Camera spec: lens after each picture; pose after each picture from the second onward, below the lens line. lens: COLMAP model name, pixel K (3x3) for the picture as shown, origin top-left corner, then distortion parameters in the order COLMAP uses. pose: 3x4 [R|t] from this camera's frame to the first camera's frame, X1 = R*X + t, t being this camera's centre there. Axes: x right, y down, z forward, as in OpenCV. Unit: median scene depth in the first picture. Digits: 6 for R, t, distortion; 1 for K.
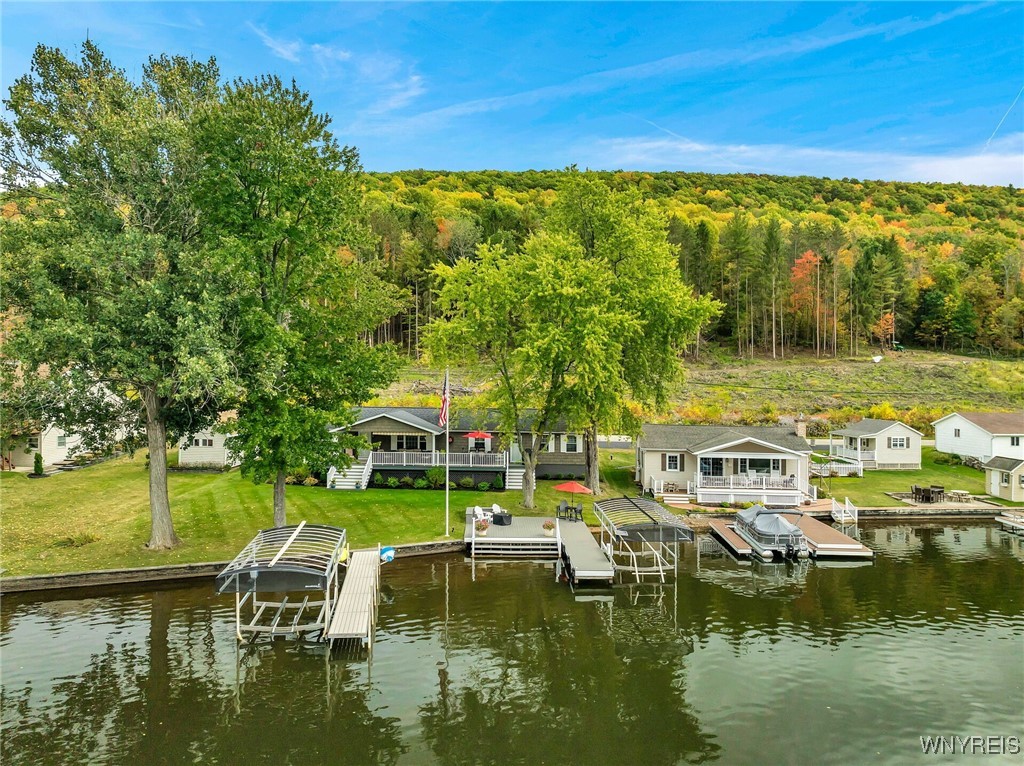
lens RADIAL K [[695.9, 0, 518.0], [0, 695.9, 341.6], [0, 0, 1]] dist [-0.031864, 0.001705]
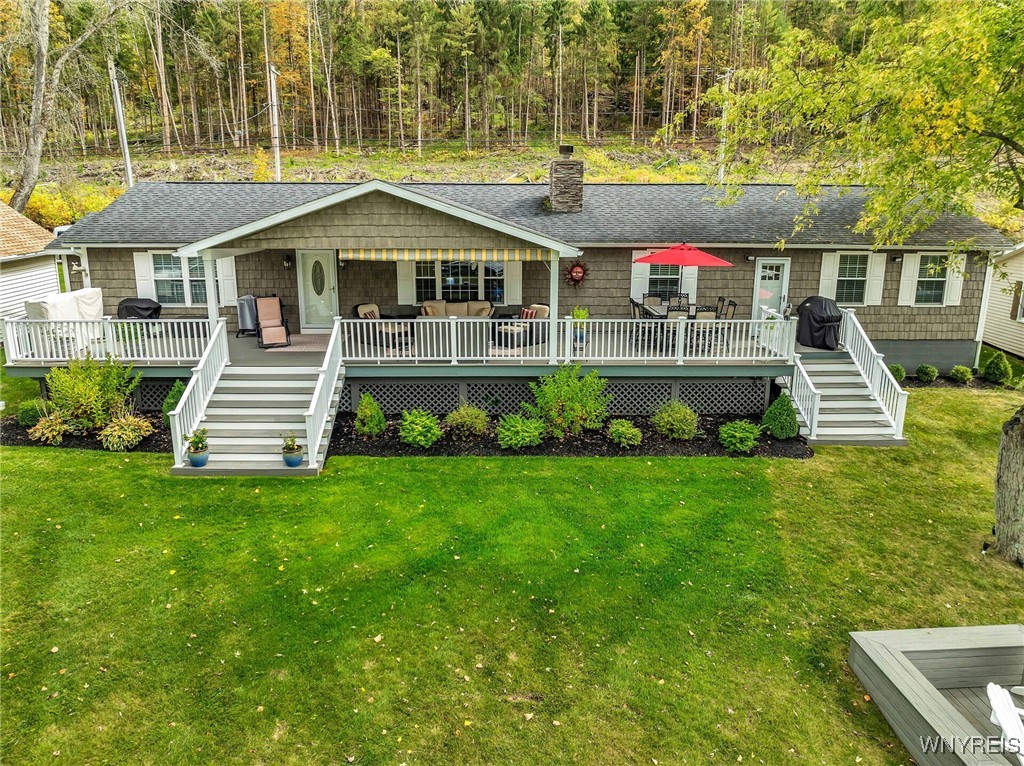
lens RADIAL K [[701.6, 0, 512.8], [0, 701.6, 377.9], [0, 0, 1]] dist [-0.033183, 0.002964]
pose [[0.999730, -0.012500, 0.019595, -0.135156], [0.006078, 0.954330, 0.298694, 0.090415], [-0.022434, -0.298494, 0.954148, 0.669623]]
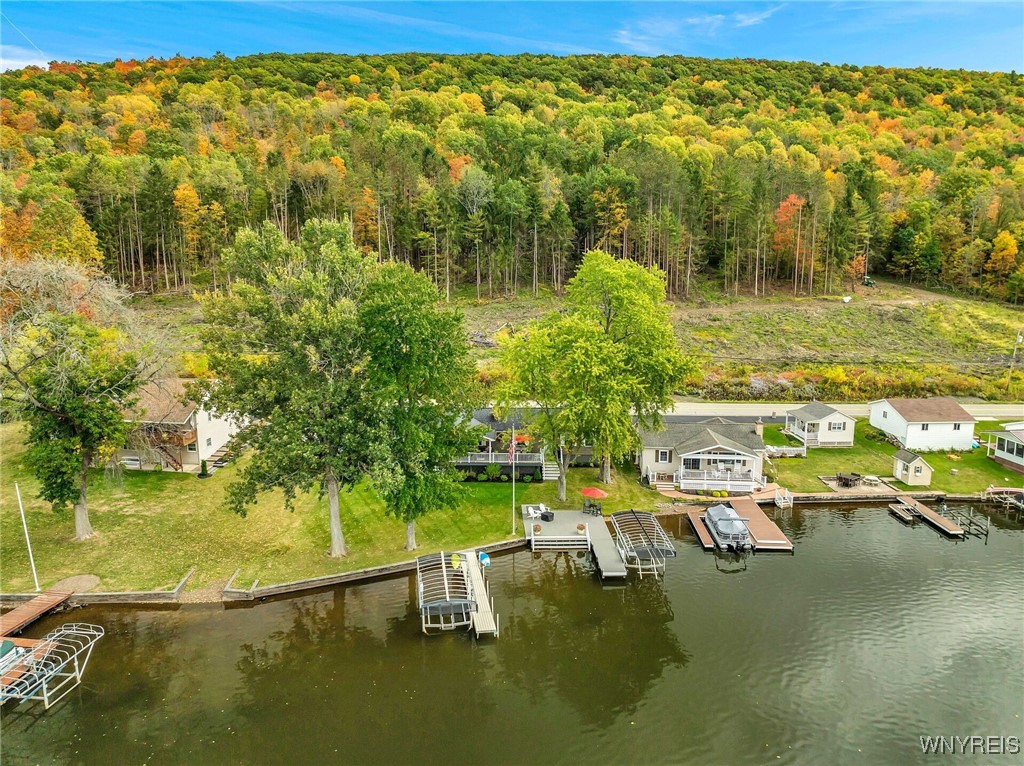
lens RADIAL K [[696.9, 0, 513.3], [0, 696.9, 322.3], [0, 0, 1]] dist [-0.025448, 0.005056]
pose [[0.999973, -0.004010, 0.006234, -0.078327], [0.002983, 0.987635, 0.156742, -0.291835], [-0.006785, -0.156719, 0.987620, -0.300231]]
